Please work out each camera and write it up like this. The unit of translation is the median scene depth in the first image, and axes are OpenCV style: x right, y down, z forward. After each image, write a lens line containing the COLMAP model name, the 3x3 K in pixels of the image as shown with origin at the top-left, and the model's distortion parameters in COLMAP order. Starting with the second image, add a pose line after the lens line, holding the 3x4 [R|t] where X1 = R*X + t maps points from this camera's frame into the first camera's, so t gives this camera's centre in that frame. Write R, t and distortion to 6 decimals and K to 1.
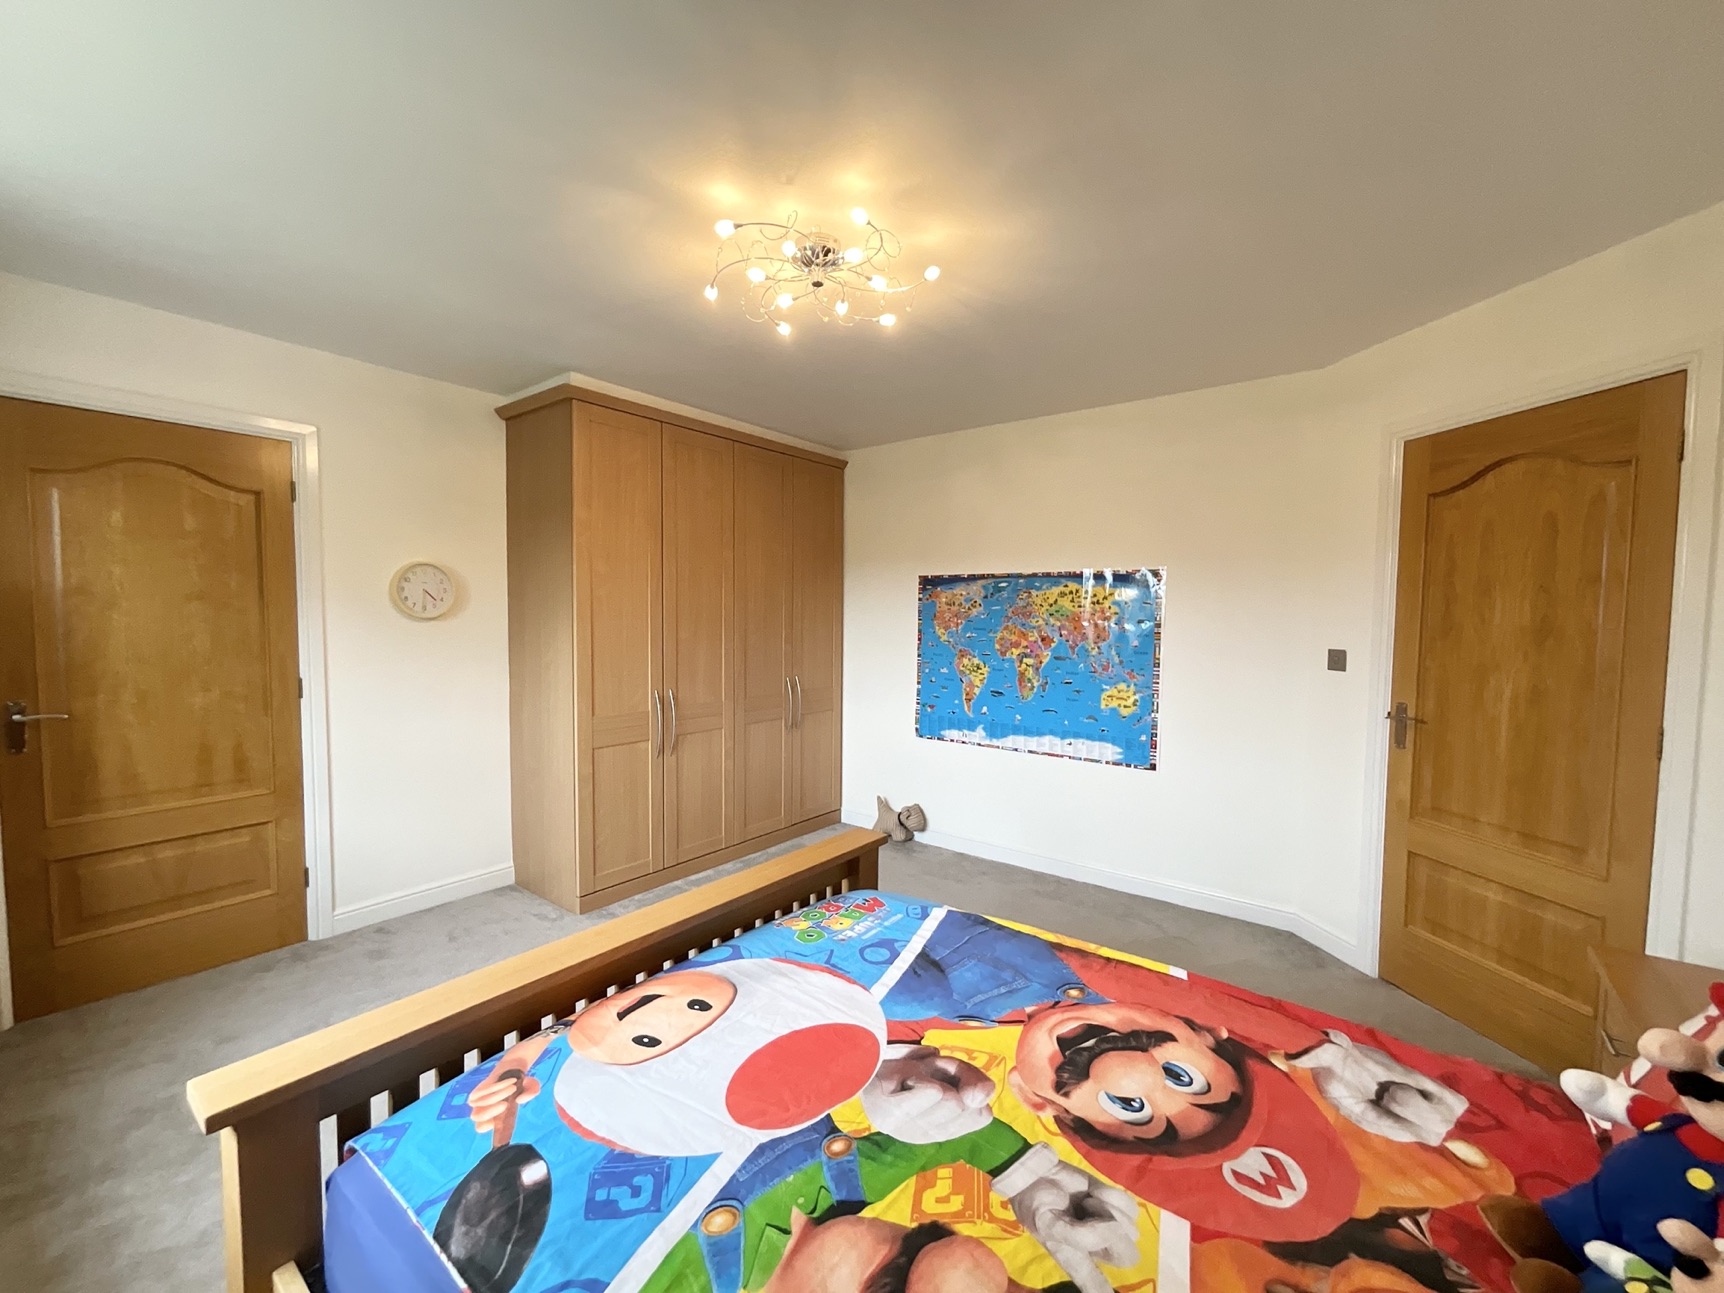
lens RADIAL K [[700.8, 0, 865.9], [0, 700.8, 642.4], [0, 0, 1]] dist [-0.004157, 0.001439]
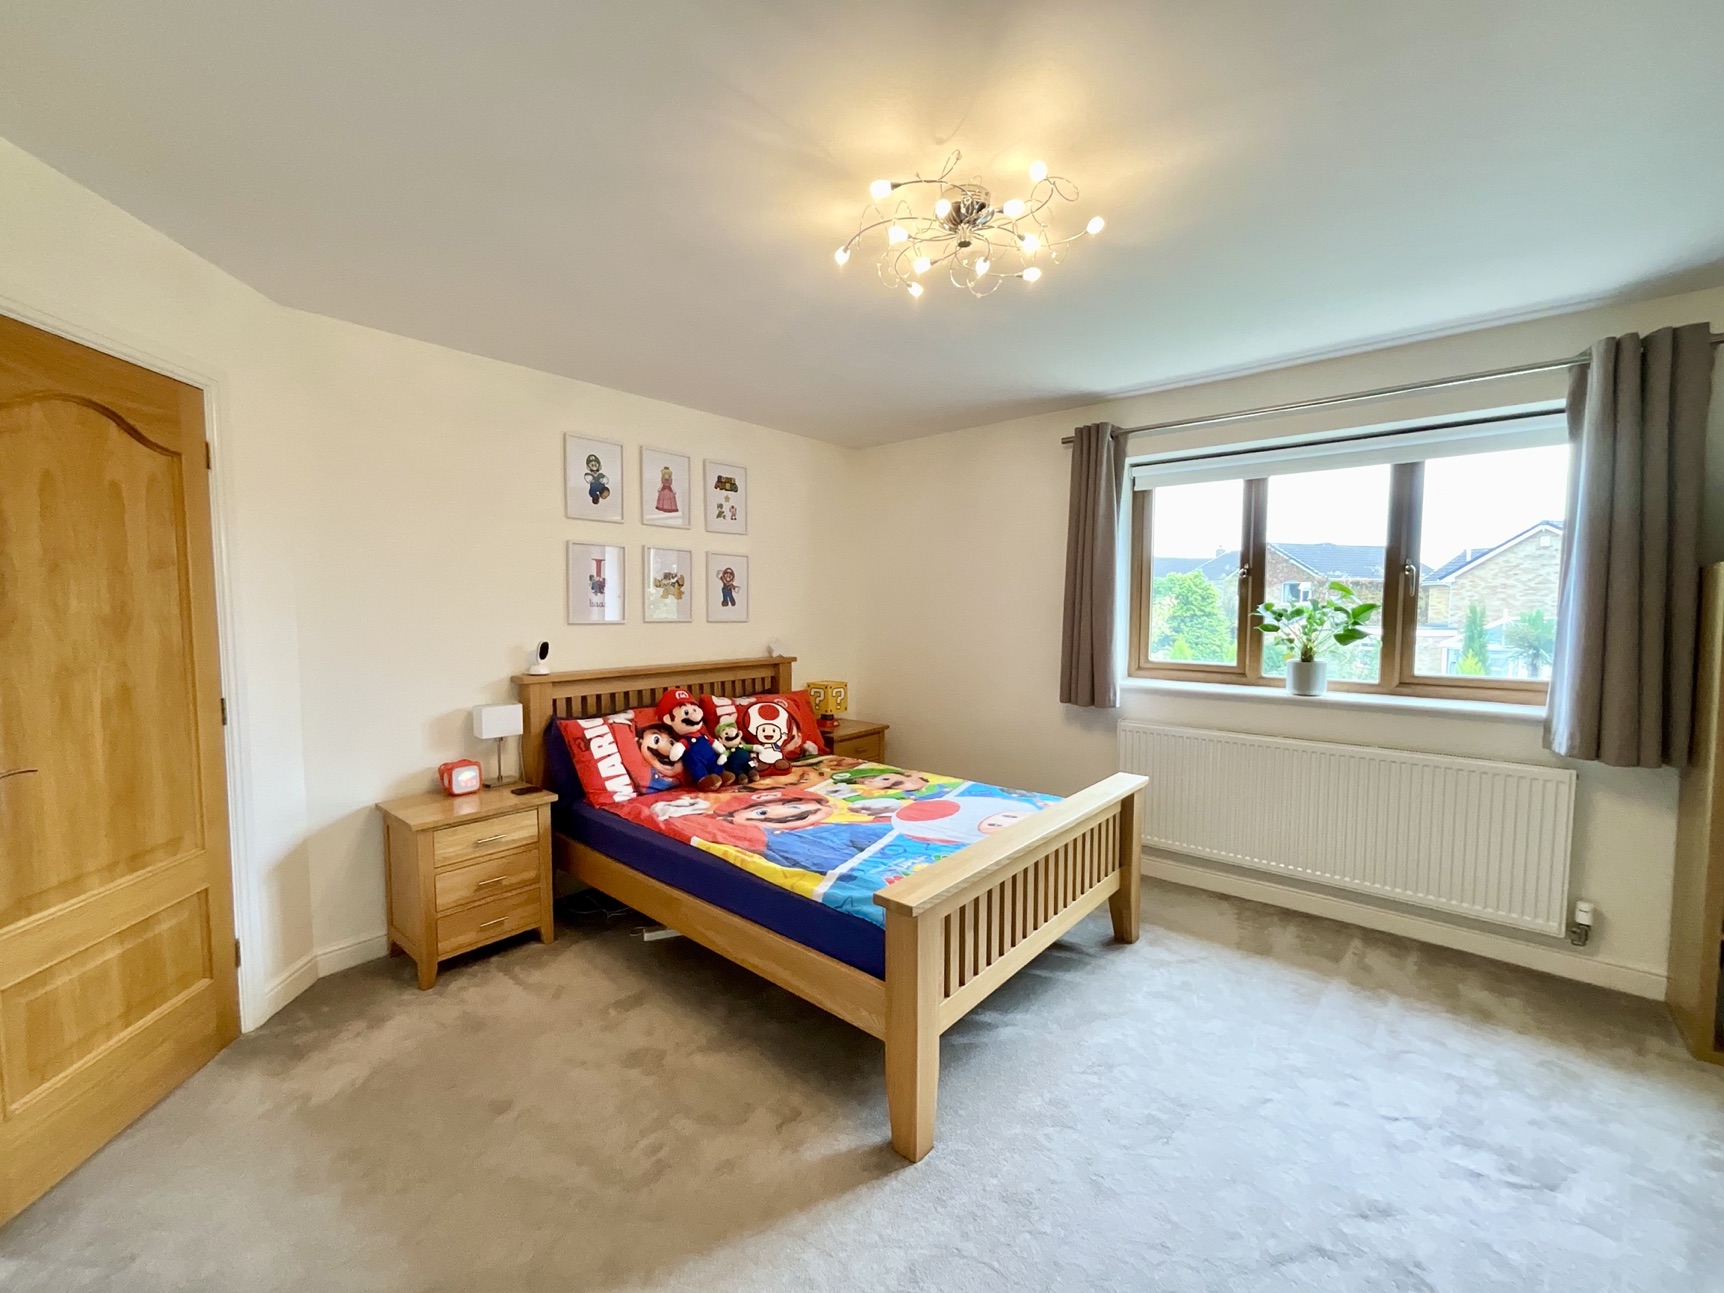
lens RADIAL K [[700.8, 0, 872.7], [0, 700.8, 653.2], [0, 0, 1]] dist [-0.004157, 0.001439]
pose [[-0.998976, -0.012677, 0.043430, 0.003422], [-0.007655, 0.993460, 0.113923, -0.135146], [-0.044591, 0.113474, -0.992540, 3.003528]]
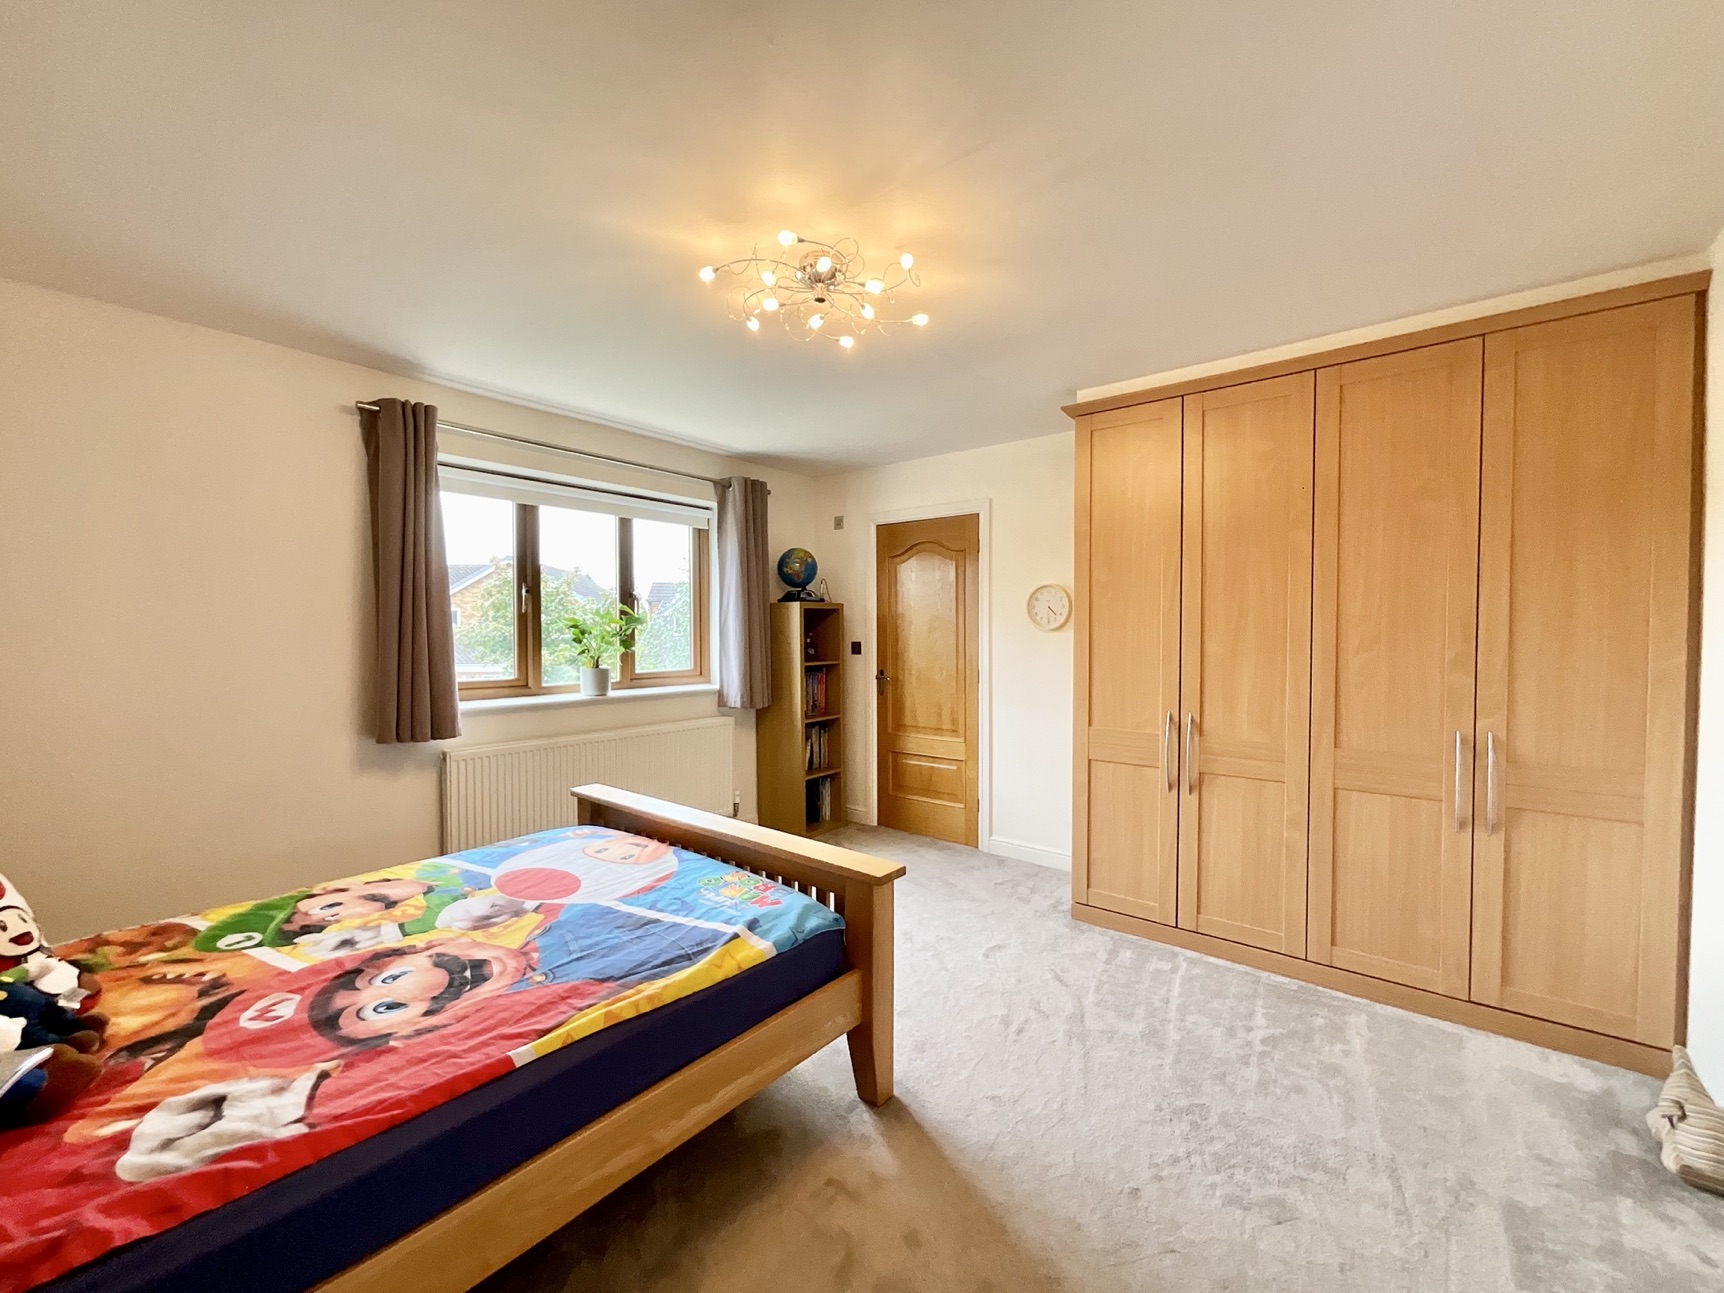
lens RADIAL K [[700.8, 0, 853.4], [0, 700.8, 645.1], [0, 0, 1]] dist [-0.004157, 0.001439]
pose [[-0.032335, 0.013510, -0.999386, 1.499041], [-0.042997, 0.998964, 0.014895, -0.026062], [0.998552, 0.043452, -0.031721, 1.698500]]
